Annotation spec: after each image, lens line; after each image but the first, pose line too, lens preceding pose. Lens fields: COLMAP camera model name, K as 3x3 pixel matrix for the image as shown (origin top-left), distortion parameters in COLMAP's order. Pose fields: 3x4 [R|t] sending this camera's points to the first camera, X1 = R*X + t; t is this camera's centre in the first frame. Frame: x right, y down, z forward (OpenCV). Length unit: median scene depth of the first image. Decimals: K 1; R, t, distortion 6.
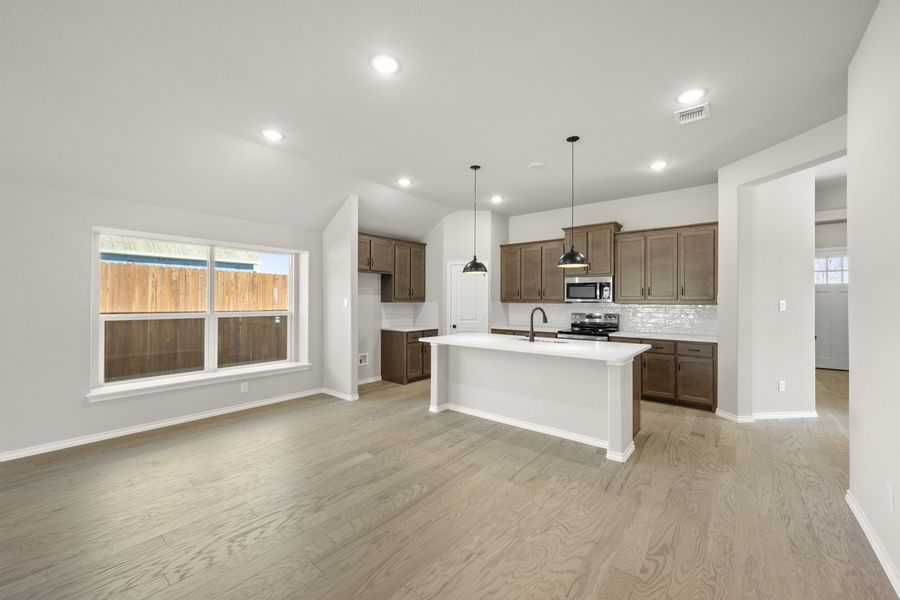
lens RADIAL K [[353.9, 0, 451.5], [0, 353.9, 299.1], [0, 0, 1]] dist [0.001022, 0.000000]
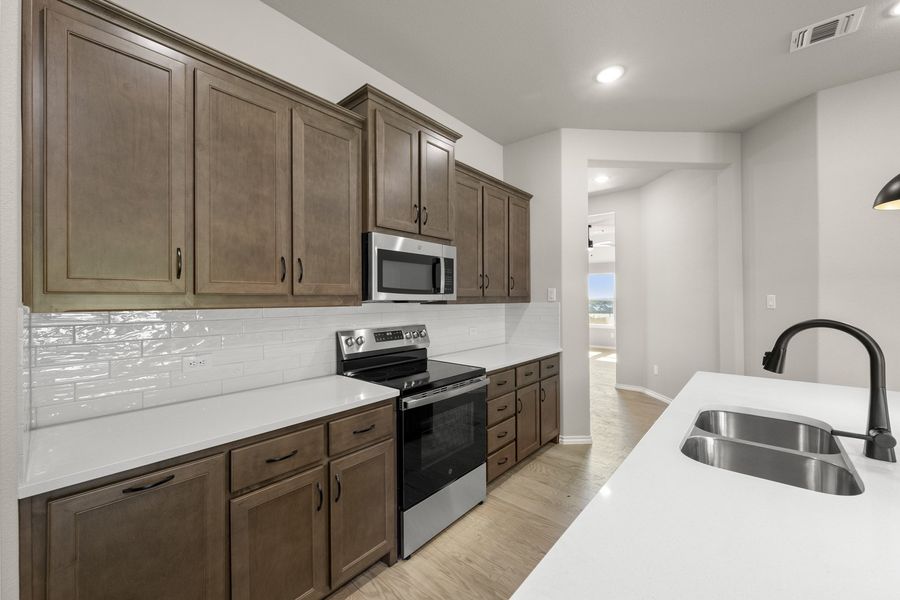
lens RADIAL K [[353.9, 0, 451.5], [0, 353.9, 299.1], [0, 0, 1]] dist [0.001022, 0.000000]
pose [[0.035406, -0.002977, 0.999369, -0.031013], [0.001659, 0.999994, 0.002920, 0.005540], [-0.999372, 0.001555, 0.035411, 1.127148]]
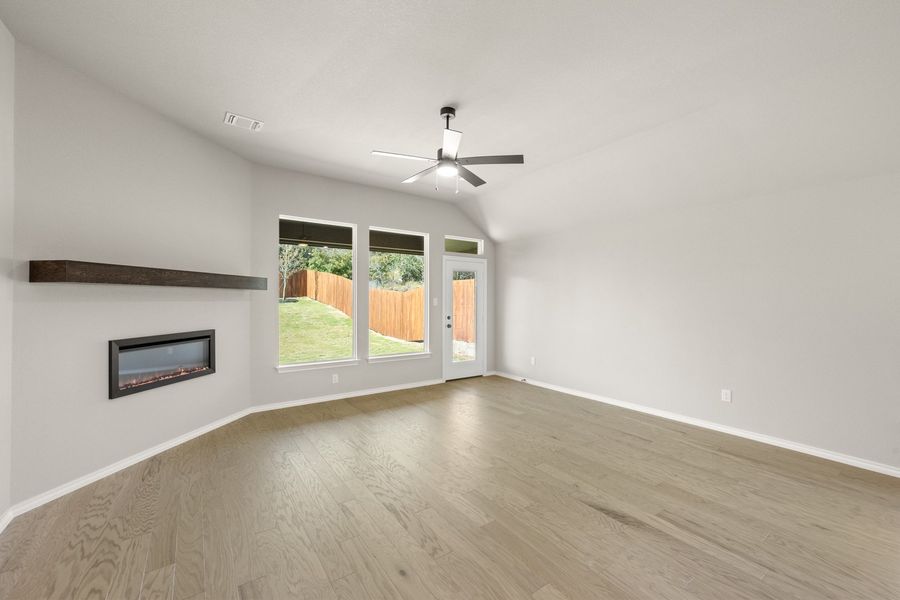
lens RADIAL K [[364.7, 0, 450.0], [0, 364.7, 300.0], [0, 0, 1]] dist [0.001588, -0.000046]
pose [[-0.270889, -0.001417, -0.962610, 0.036422], [-0.002024, 0.999998, -0.000903, 0.001624], [0.962608, 0.001704, -0.270891, 0.159463]]
